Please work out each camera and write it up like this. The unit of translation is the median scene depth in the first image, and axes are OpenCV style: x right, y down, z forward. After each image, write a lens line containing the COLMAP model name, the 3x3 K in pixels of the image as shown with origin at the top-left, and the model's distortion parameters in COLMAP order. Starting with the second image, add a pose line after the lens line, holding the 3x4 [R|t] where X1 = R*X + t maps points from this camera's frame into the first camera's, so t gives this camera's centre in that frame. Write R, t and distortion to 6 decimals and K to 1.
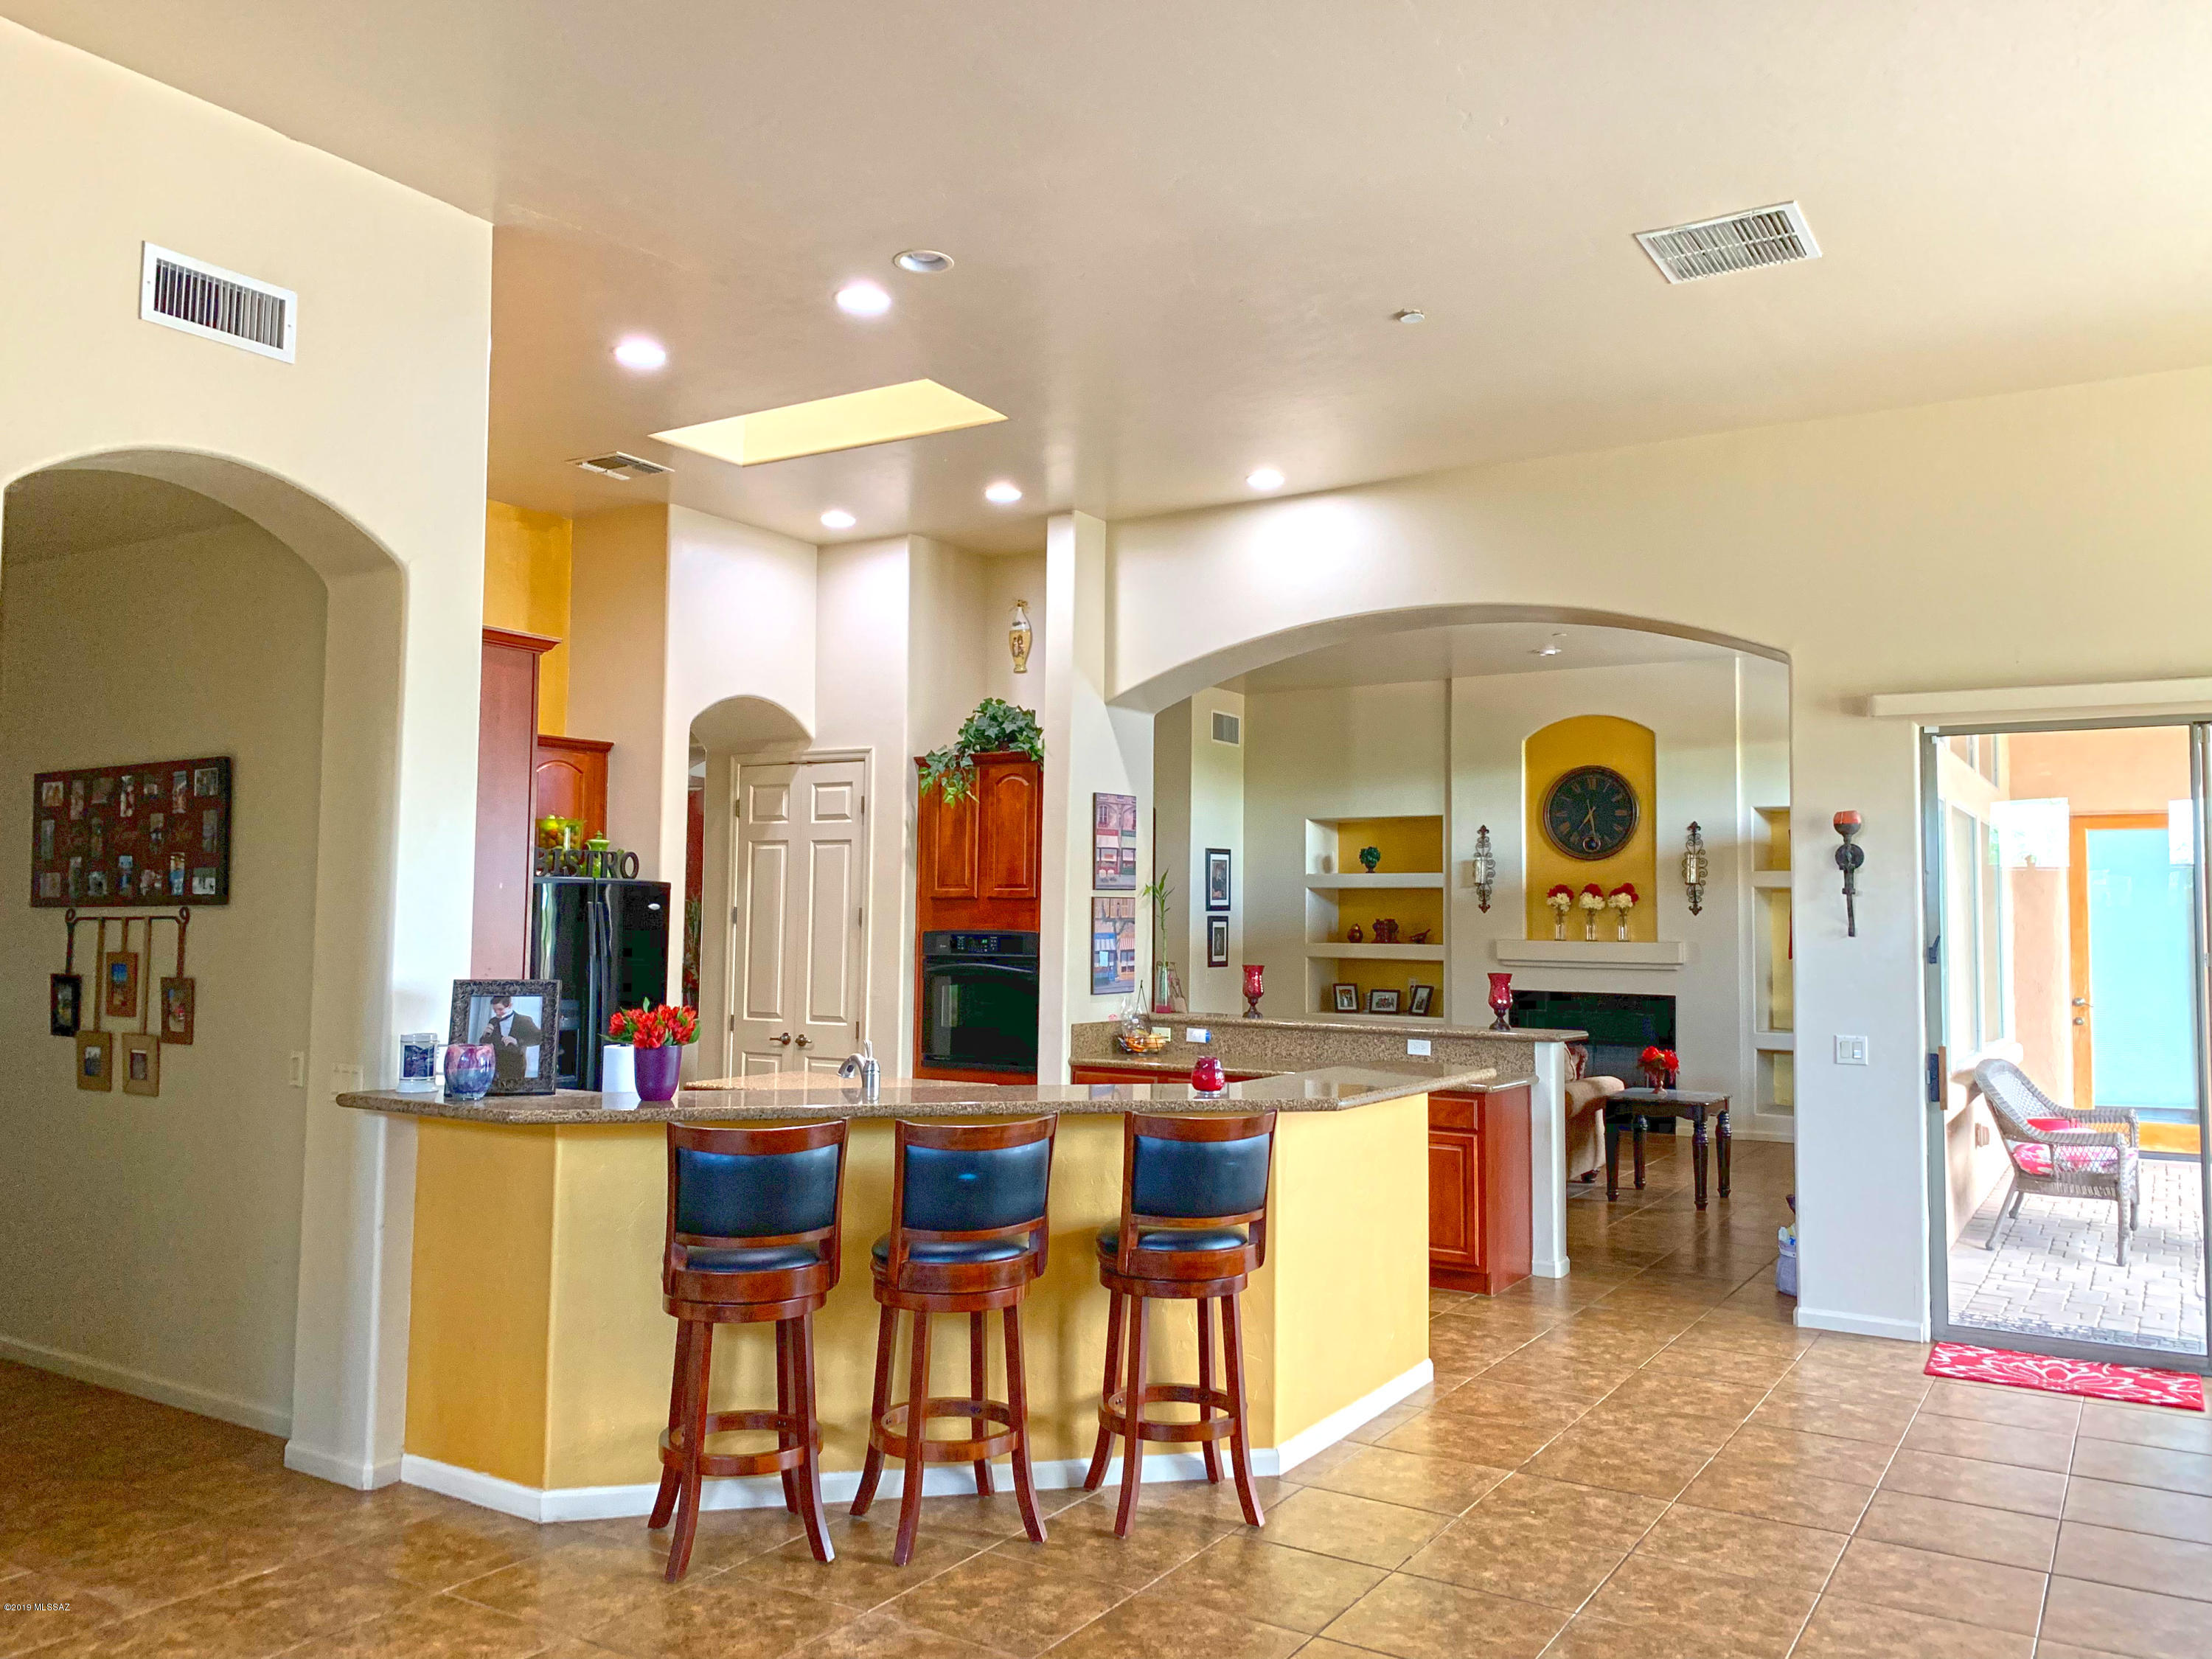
lens RADIAL K [[1687.2, 0, 1047.8], [0, 1687.2, 814.5], [0, 0, 1]] dist [0.027065, -0.023767]
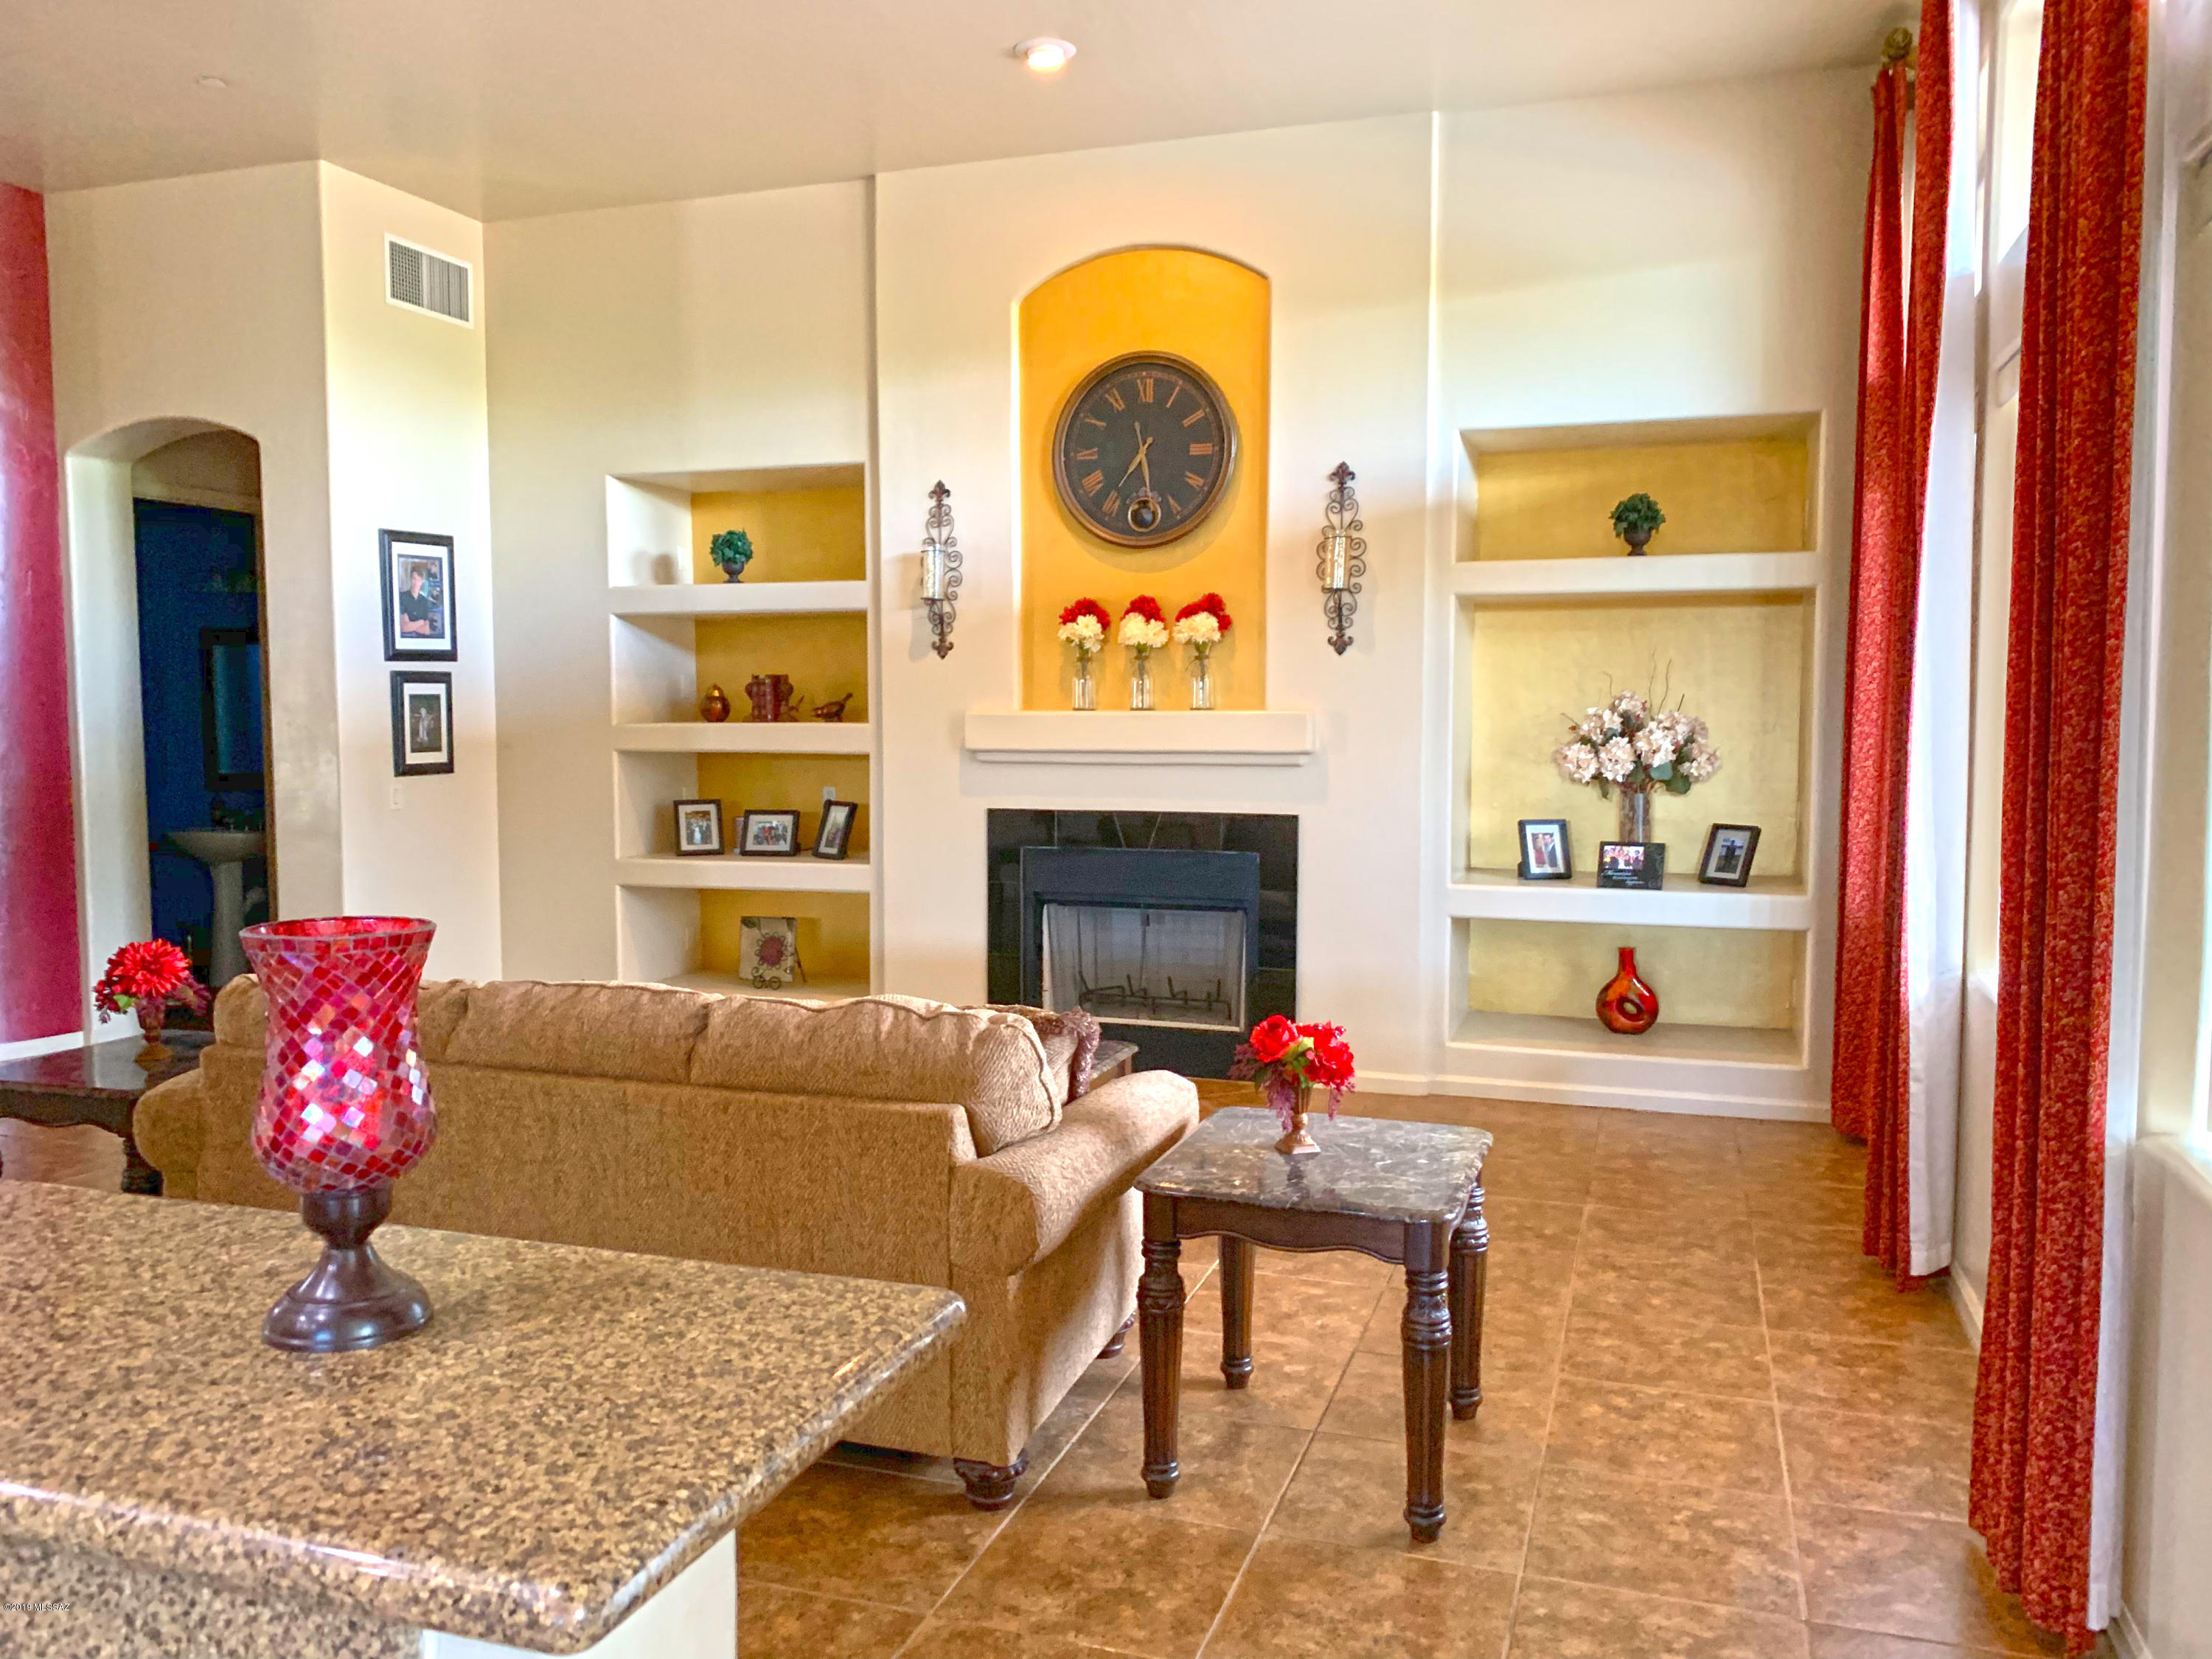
lens RADIAL K [[1687.2, 0, 1087.7], [0, 1687.2, 825.6], [0, 0, 1]] dist [0.027065, -0.023767]
pose [[0.966138, -0.032996, 0.255909, 0.168634], [-0.003003, 0.990285, 0.139022, 0.037309], [-0.258010, -0.135083, 0.956652, 0.497288]]
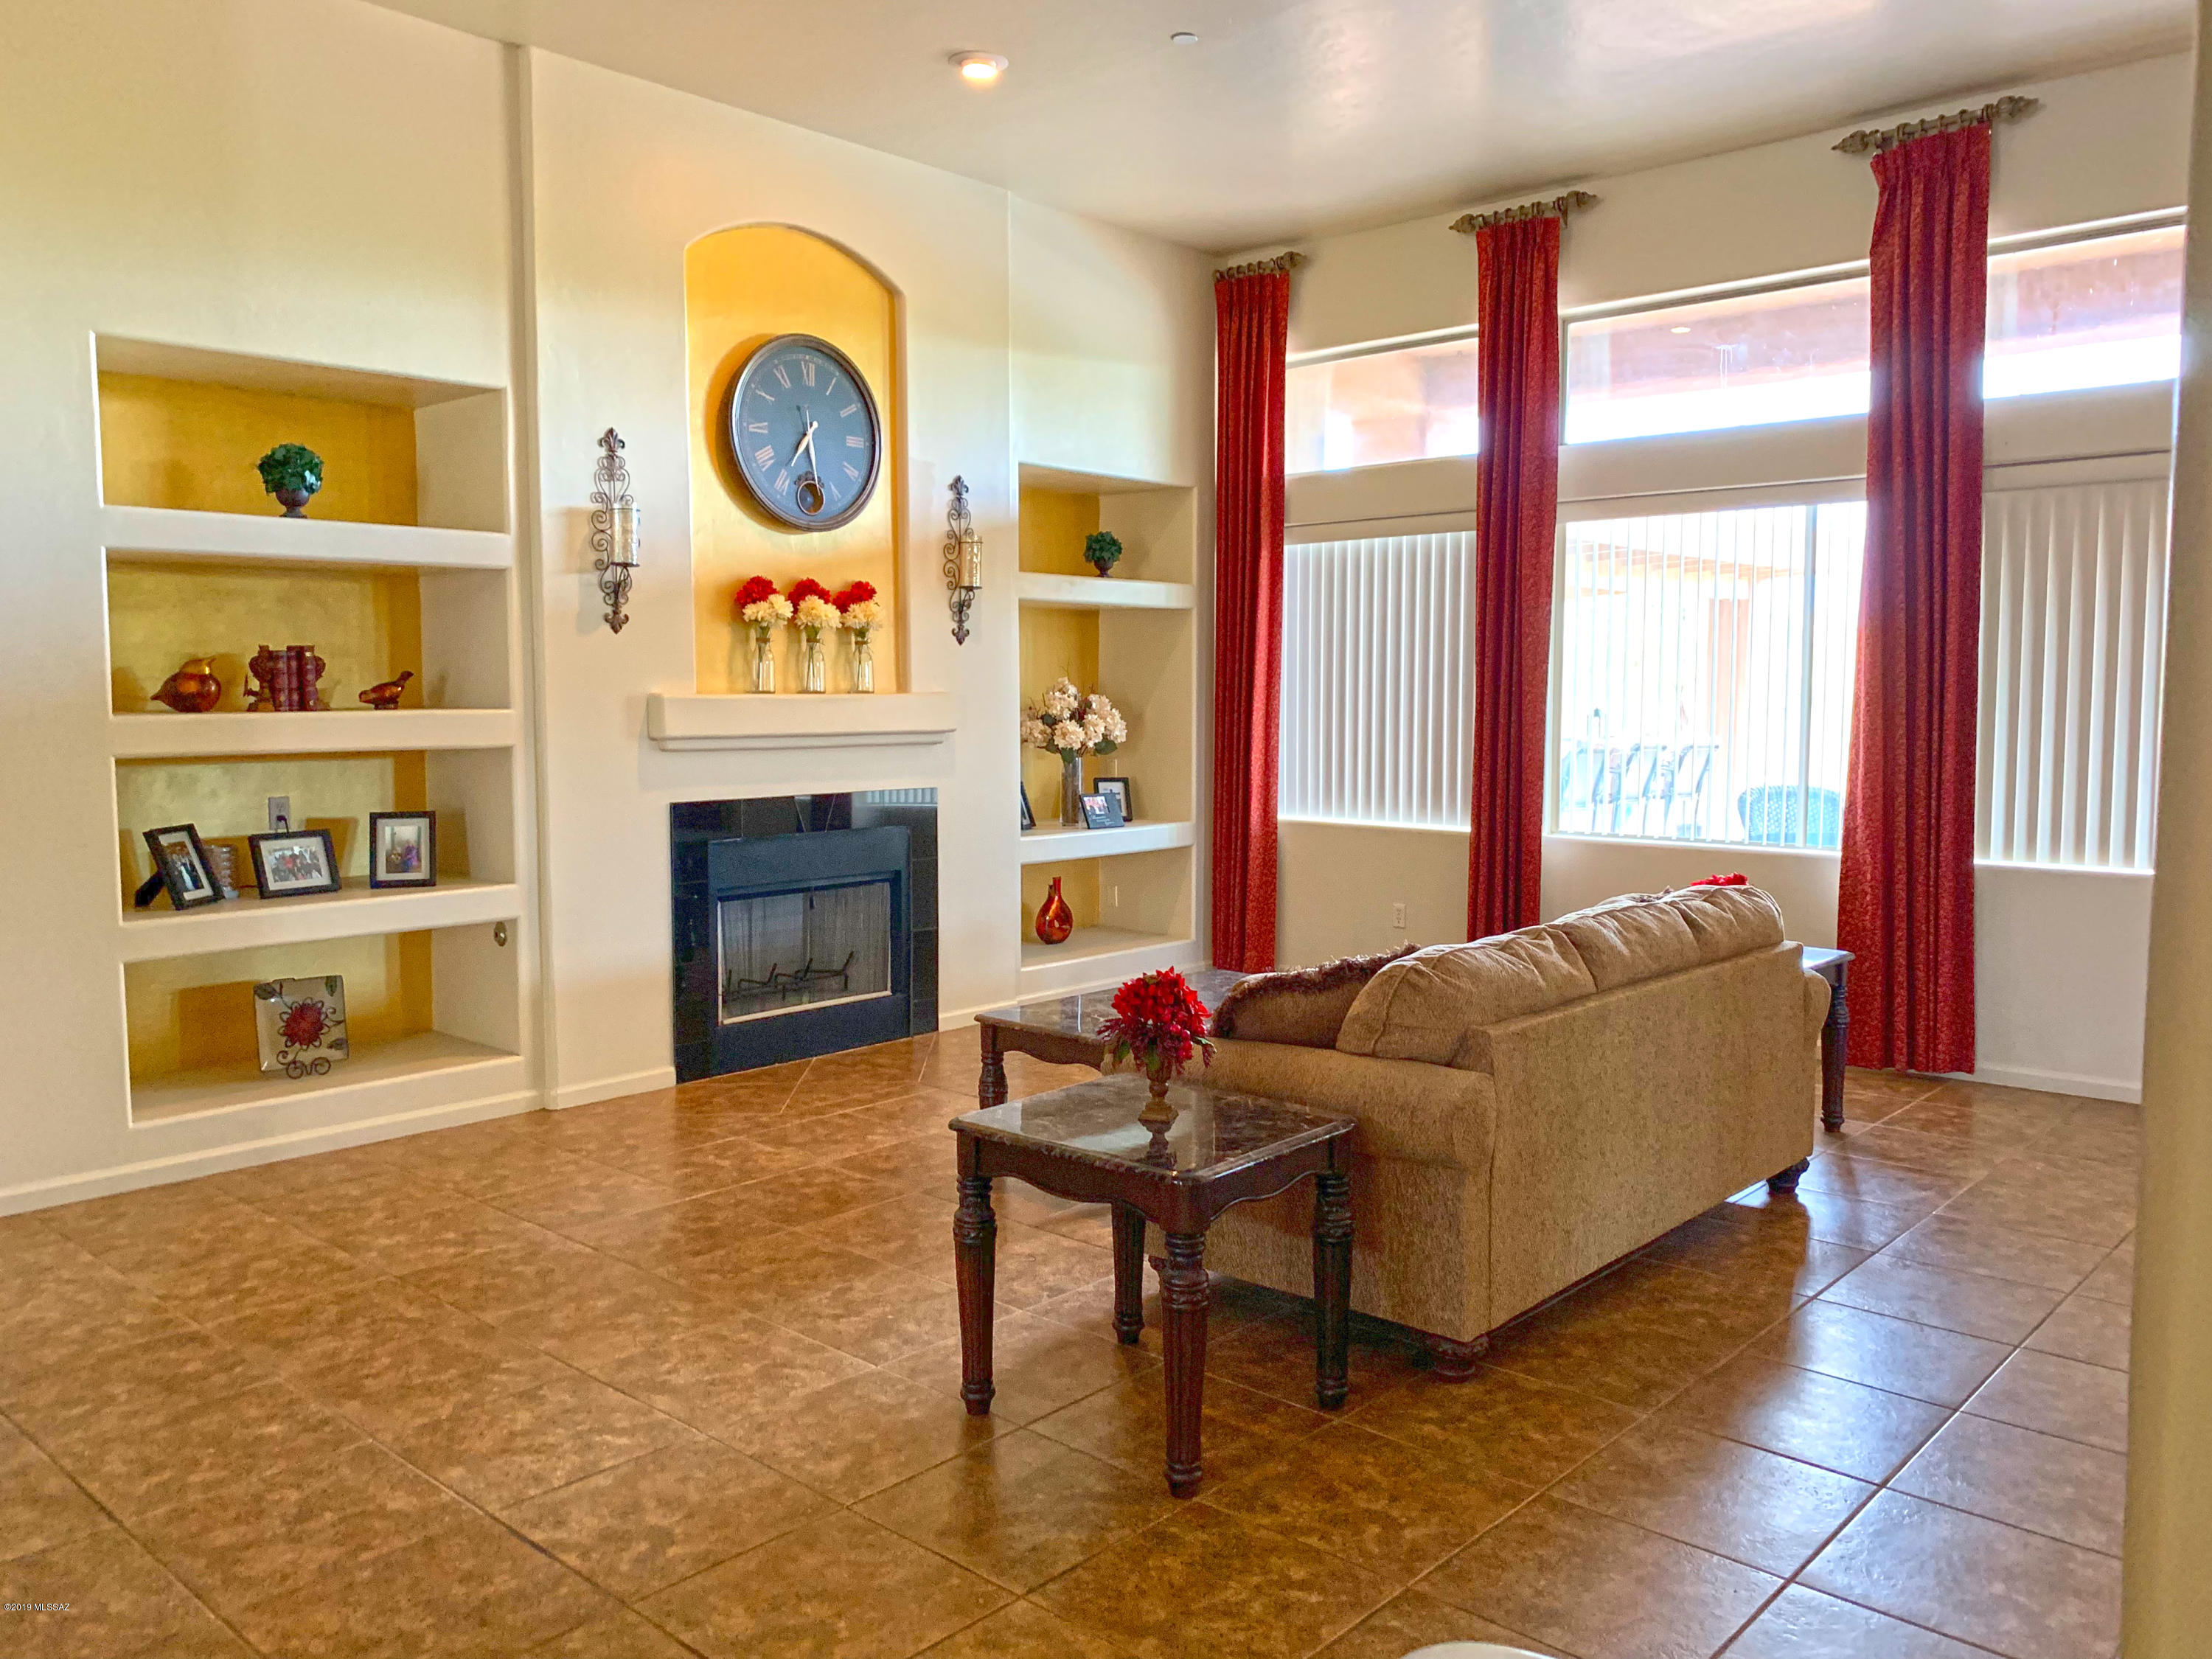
lens RADIAL K [[1687.2, 0, 1098.3], [0, 1687.2, 821.3], [0, 0, 1]] dist [0.027065, -0.023767]
pose [[0.144732, -0.079626, 0.986262, -0.157050], [-0.052705, 0.994721, 0.088044, 0.061105], [-0.988066, -0.064723, 0.139771, 0.805719]]
